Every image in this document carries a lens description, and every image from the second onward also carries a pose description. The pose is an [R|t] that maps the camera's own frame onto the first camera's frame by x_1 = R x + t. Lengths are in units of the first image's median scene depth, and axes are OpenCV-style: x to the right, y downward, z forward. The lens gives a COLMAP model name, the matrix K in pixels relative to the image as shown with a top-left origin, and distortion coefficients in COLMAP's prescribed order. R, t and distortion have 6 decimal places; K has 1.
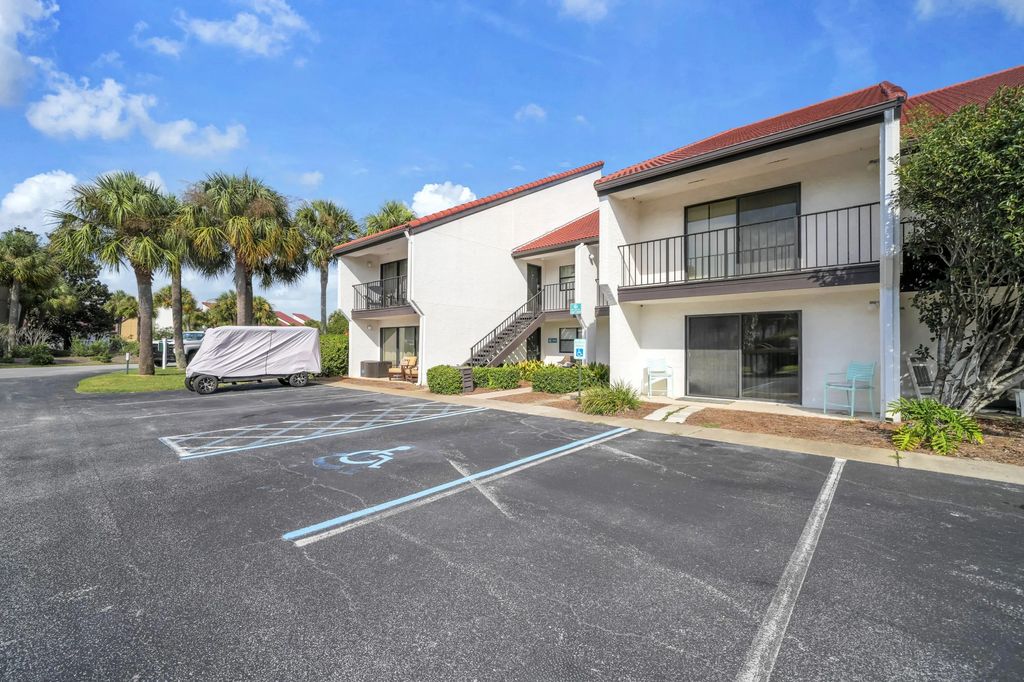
lens RADIAL K [[422.0, 0, 512.0], [0, 422.0, 341.0], [0, 0, 1]] dist [-0.000573, -0.000026]
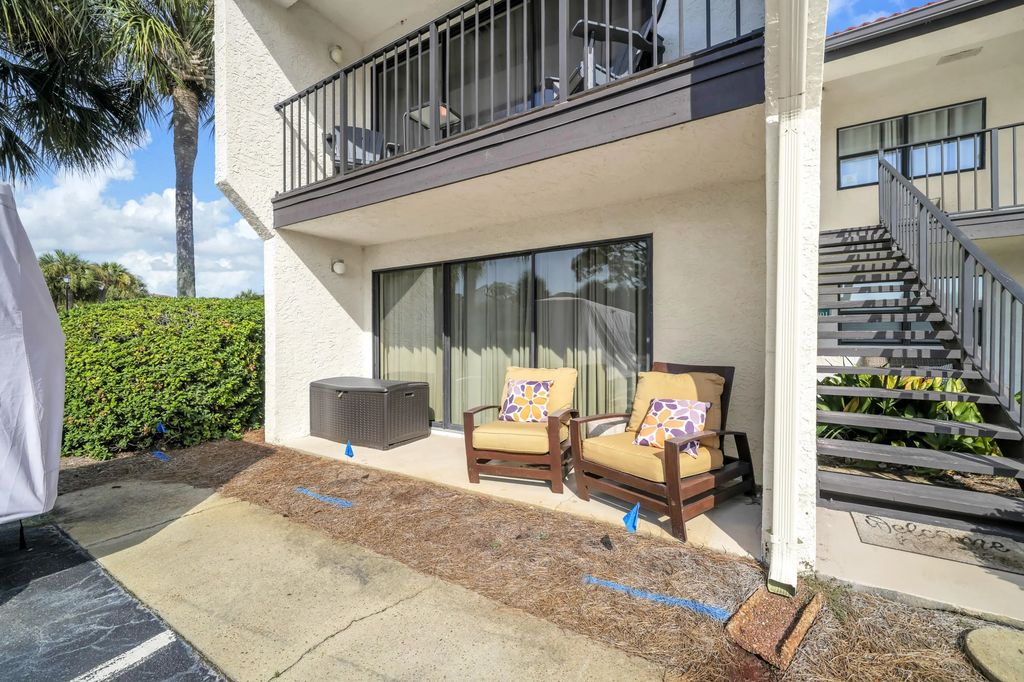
lens RADIAL K [[422.0, 0, 512.0], [0, 422.0, 341.0], [0, 0, 1]] dist [-0.000573, -0.000026]
pose [[0.986139, -0.007424, 0.165754, -0.461474], [0.003987, 0.999770, 0.021062, 0.025036], [-0.165872, -0.020110, 0.985942, 1.187425]]
